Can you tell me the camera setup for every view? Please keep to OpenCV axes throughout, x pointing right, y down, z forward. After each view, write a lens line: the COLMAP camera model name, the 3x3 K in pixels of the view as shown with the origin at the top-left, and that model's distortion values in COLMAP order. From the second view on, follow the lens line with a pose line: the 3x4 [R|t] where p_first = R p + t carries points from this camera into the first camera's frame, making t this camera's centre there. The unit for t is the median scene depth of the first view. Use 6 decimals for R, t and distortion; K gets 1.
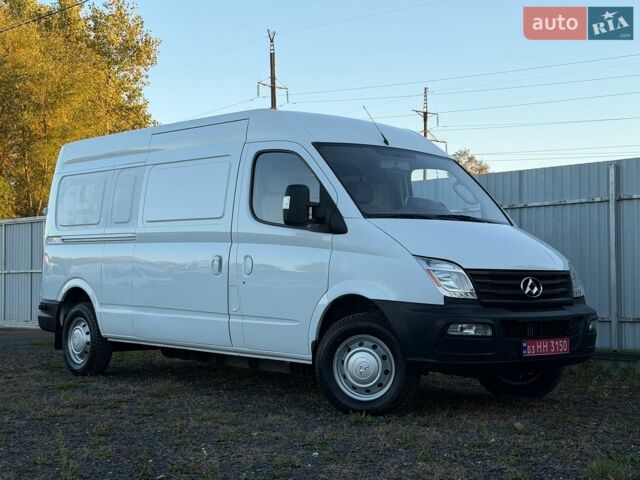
lens RADIAL K [[1046.2, 0, 319.2], [0, 1046.2, 241.2], [0, 0, 1]] dist [0.109174, 0.071875]
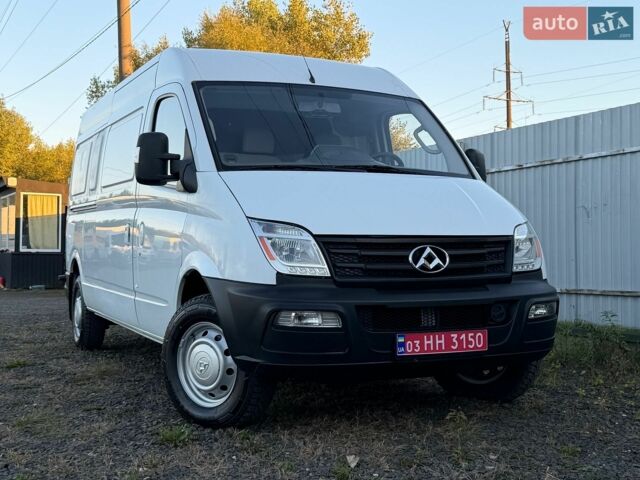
lens RADIAL K [[866.8, 0, 312.1], [0, 866.8, 240.0], [0, 0, 1]] dist [0.078427, -0.031452]
pose [[0.954005, -0.010454, -0.299607, 0.074325], [0.019883, 0.999398, 0.028439, 0.002918], [0.299129, -0.033088, 0.953639, 0.099037]]
